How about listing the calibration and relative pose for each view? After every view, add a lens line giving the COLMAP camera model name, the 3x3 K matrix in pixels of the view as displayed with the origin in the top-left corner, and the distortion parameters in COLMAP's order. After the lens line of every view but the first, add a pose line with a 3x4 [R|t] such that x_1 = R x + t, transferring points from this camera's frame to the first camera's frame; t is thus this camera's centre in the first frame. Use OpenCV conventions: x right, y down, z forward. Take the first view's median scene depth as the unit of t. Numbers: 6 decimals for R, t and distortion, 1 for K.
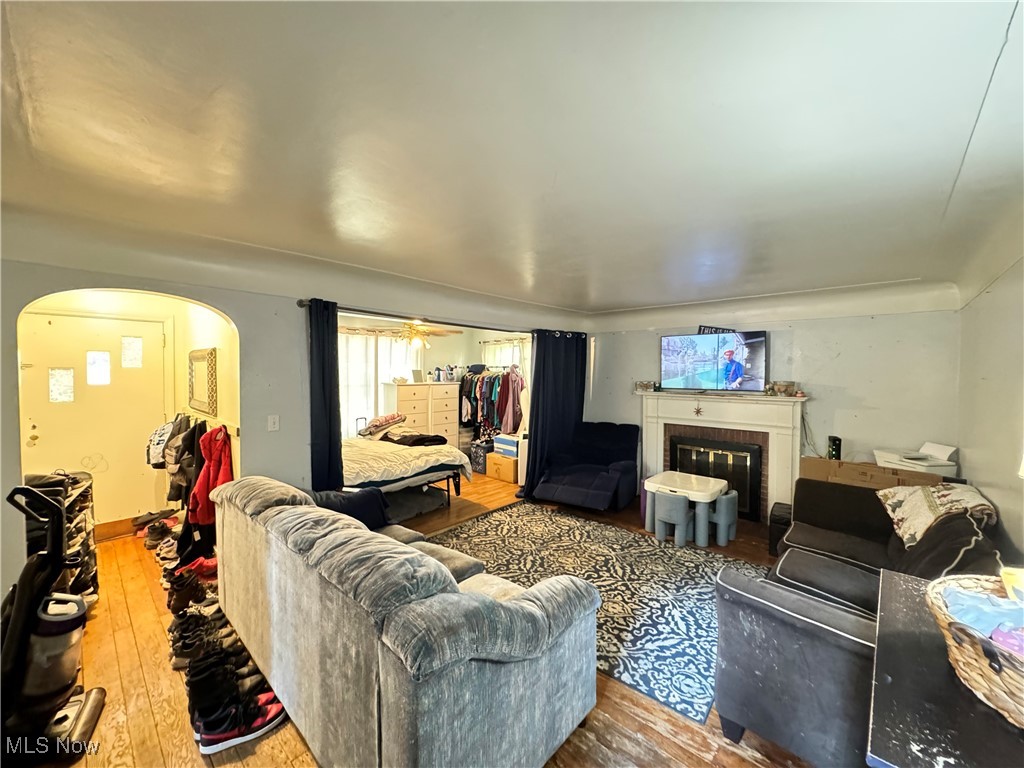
lens RADIAL K [[407.6, 0, 511.8], [0, 407.6, 382.4], [0, 0, 1]] dist [-0.002261, -0.000437]
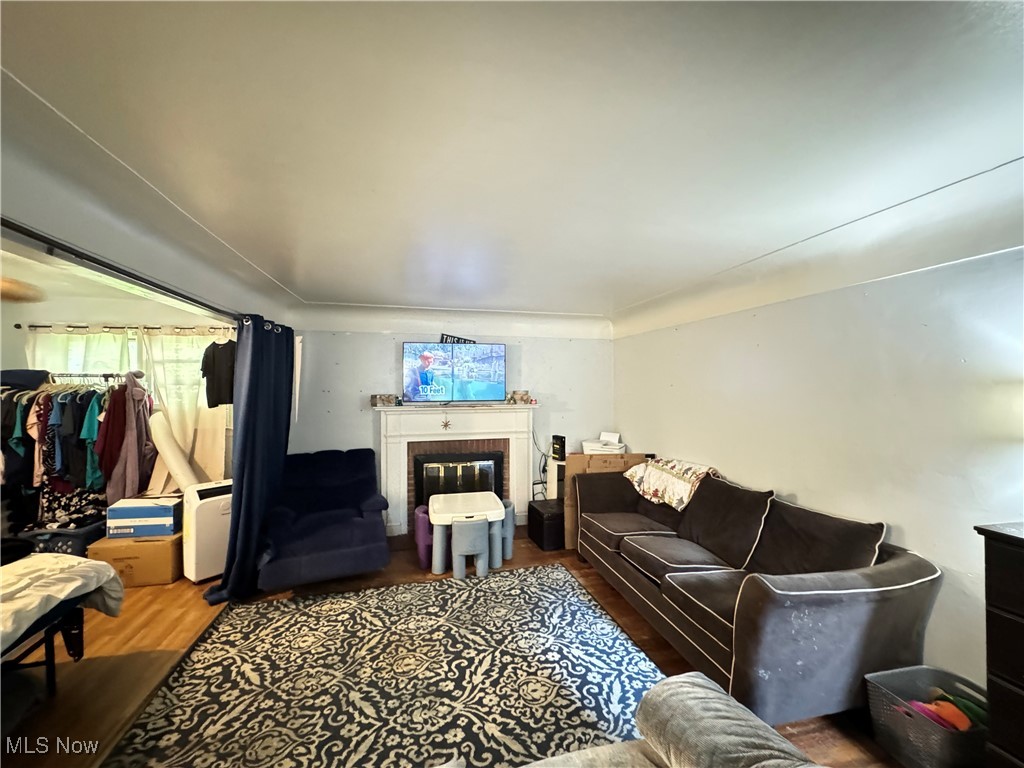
lens RADIAL K [[407.6, 0, 514.0], [0, 407.6, 382.4], [0, 0, 1]] dist [-0.002261, -0.000437]
pose [[0.556935, -0.001065, 0.830556, -0.309464], [0.027278, 0.999483, -0.017009, -0.008302], [-0.830108, 0.032128, 0.556676, 0.452225]]
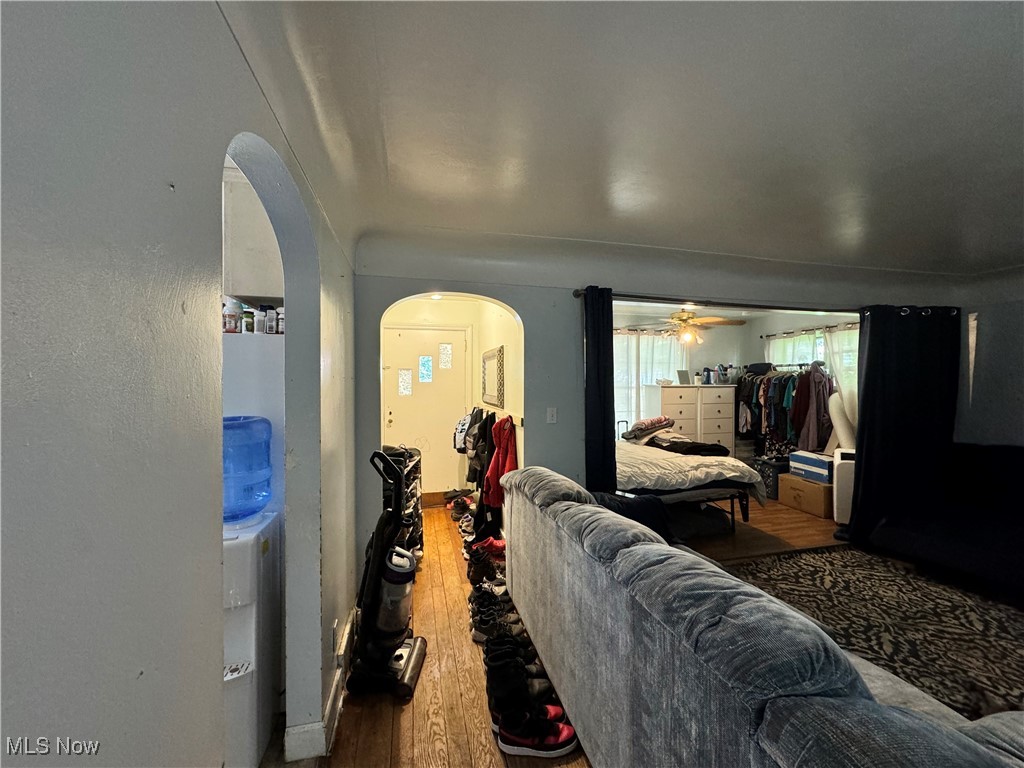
lens RADIAL K [[407.6, 0, 510.5], [0, 407.6, 381.6], [0, 0, 1]] dist [-0.002261, -0.000437]
pose [[0.833365, -0.007955, -0.552665, -0.095446], [-0.008056, 0.999615, -0.026536, 0.035562], [0.552664, 0.026567, 0.832981, 0.090741]]
